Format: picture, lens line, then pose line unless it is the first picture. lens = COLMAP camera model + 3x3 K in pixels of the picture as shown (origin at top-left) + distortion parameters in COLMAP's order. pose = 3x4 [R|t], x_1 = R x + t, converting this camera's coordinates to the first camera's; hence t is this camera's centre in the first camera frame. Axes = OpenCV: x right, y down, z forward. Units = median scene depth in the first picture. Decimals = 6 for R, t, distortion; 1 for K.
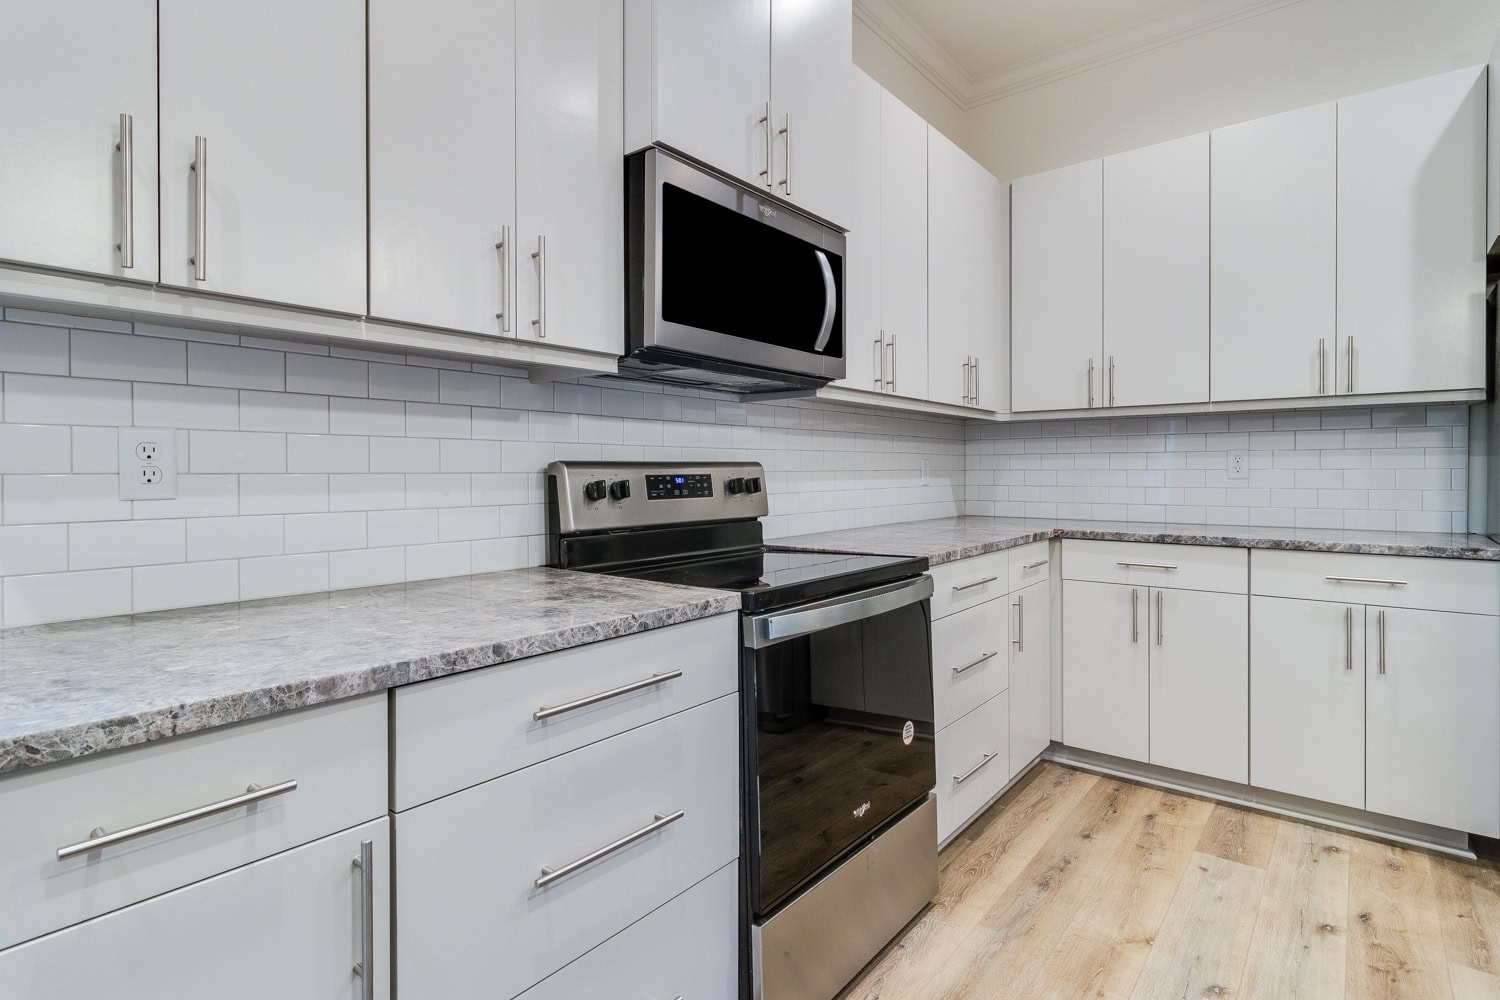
lens RADIAL K [[758.8, 0, 750.0], [0, 758.8, 500.0], [0, 0, 1]] dist [-0.001234, -0.000180]
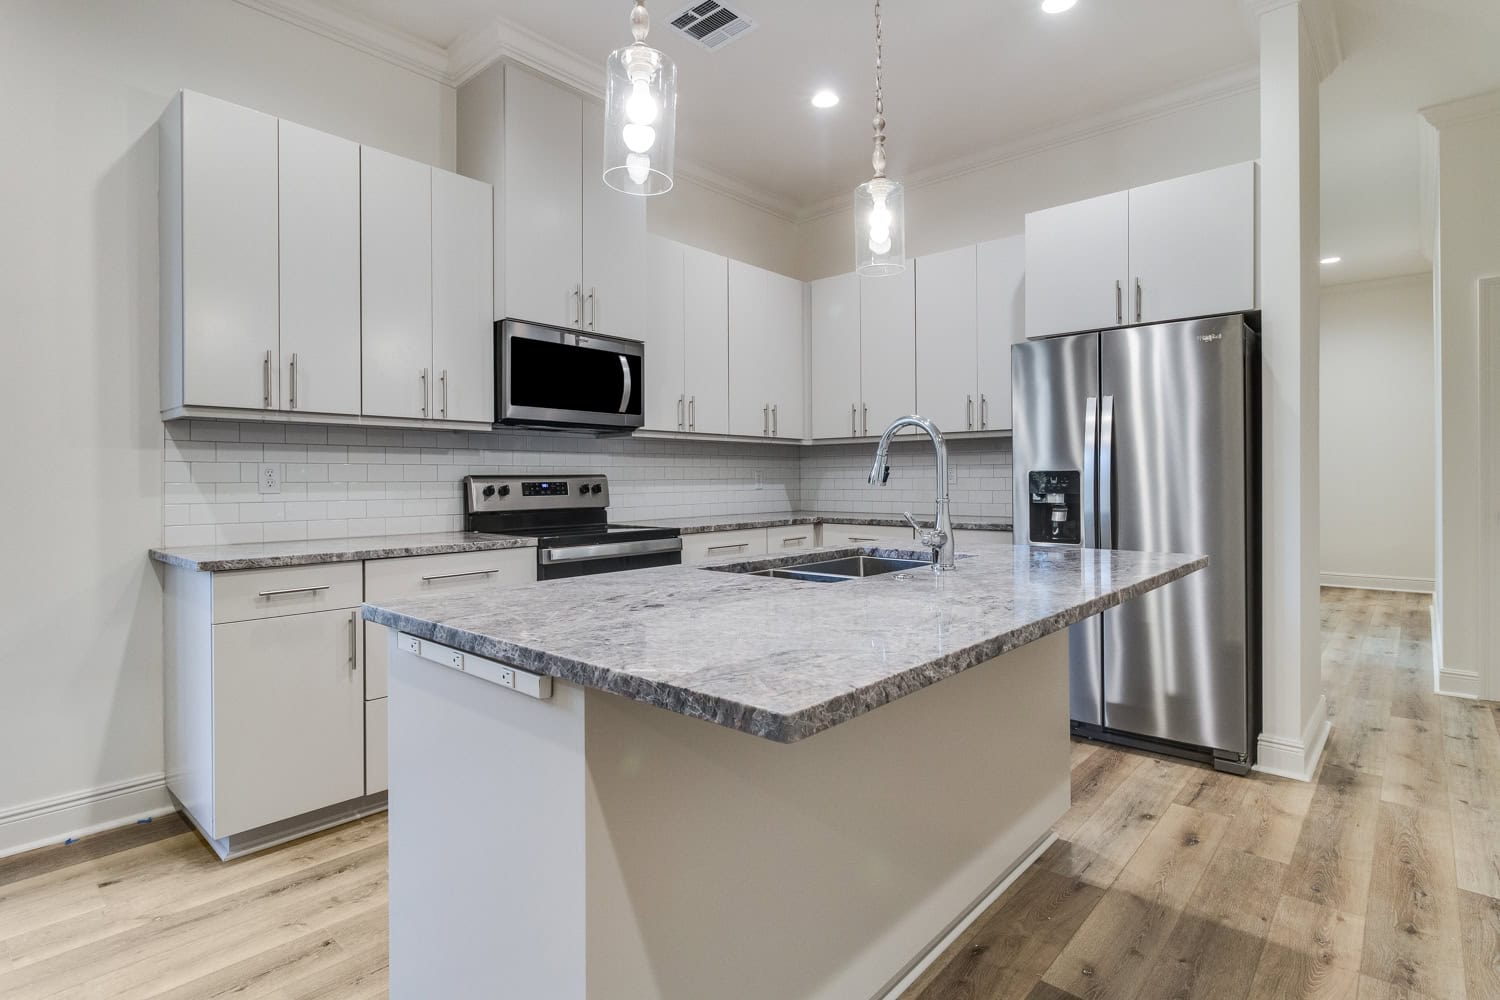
lens RADIAL K [[754.8, 0, 750.0], [0, 754.8, 500.0], [0, 0, 1]] dist [0.003348, 0.000297]
pose [[0.998961, -0.002140, -0.045519, 0.529165], [0.001683, 0.999948, -0.010067, 0.030151], [0.045538, 0.009980, 0.998913, -0.841954]]
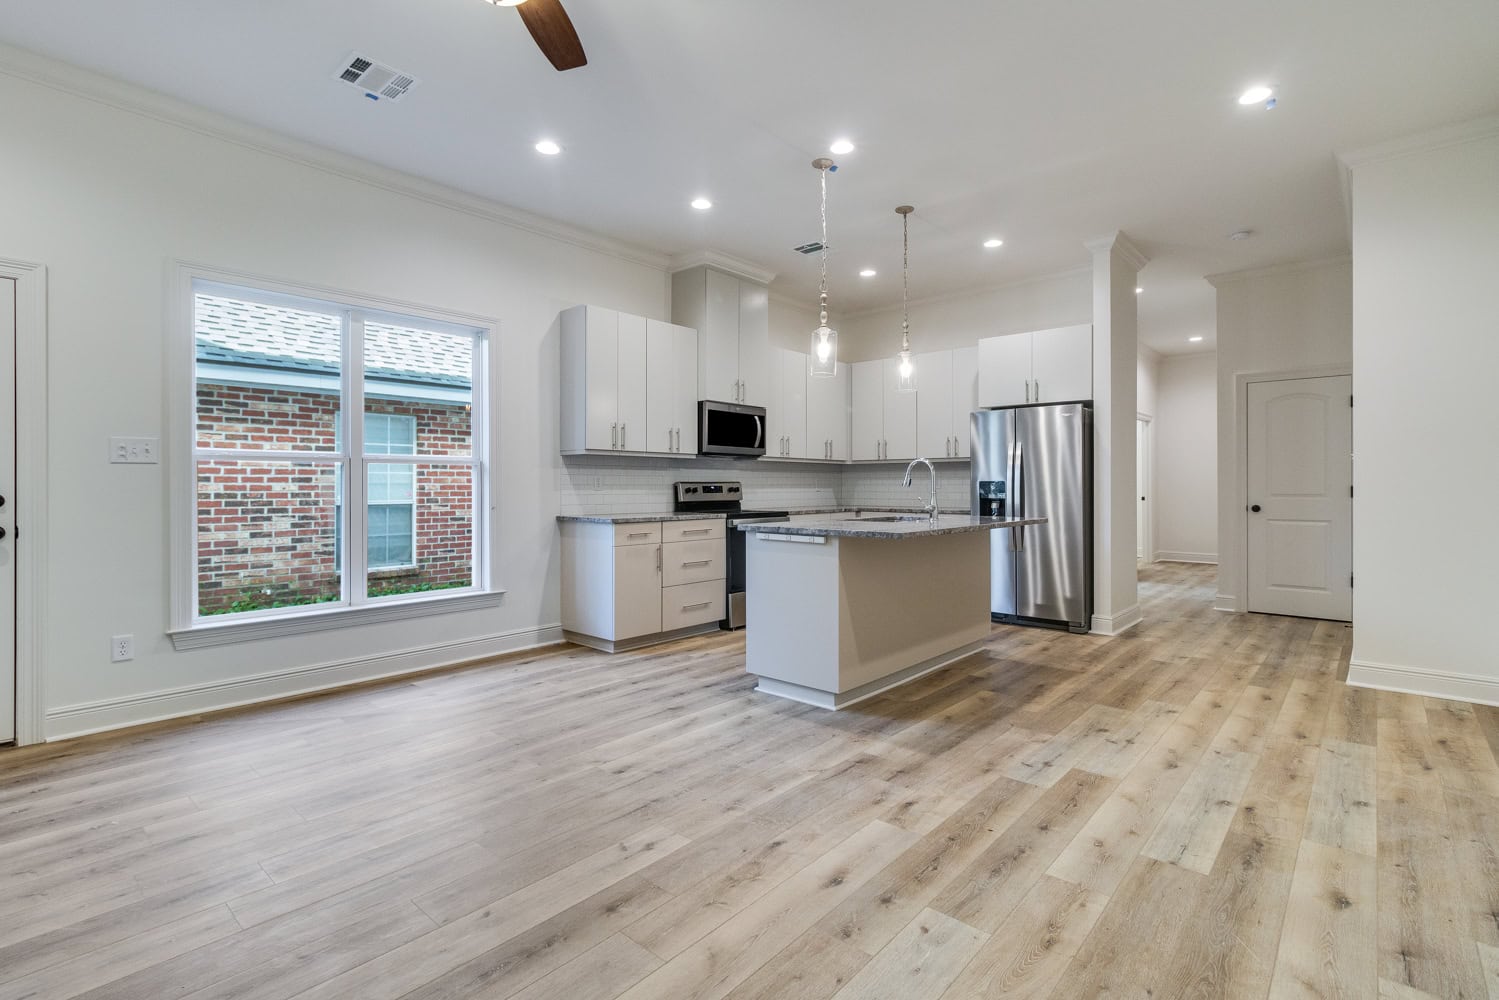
lens RADIAL K [[700.4, 0, 749.5], [0, 700.4, 500.0], [0, 0, 1]] dist [-0.001926, -0.000115]
pose [[0.998859, 0.003286, -0.047645, 0.232626], [-0.004121, 0.999839, -0.017436, 0.088000], [0.047580, 0.017612, 0.998712, -2.213809]]
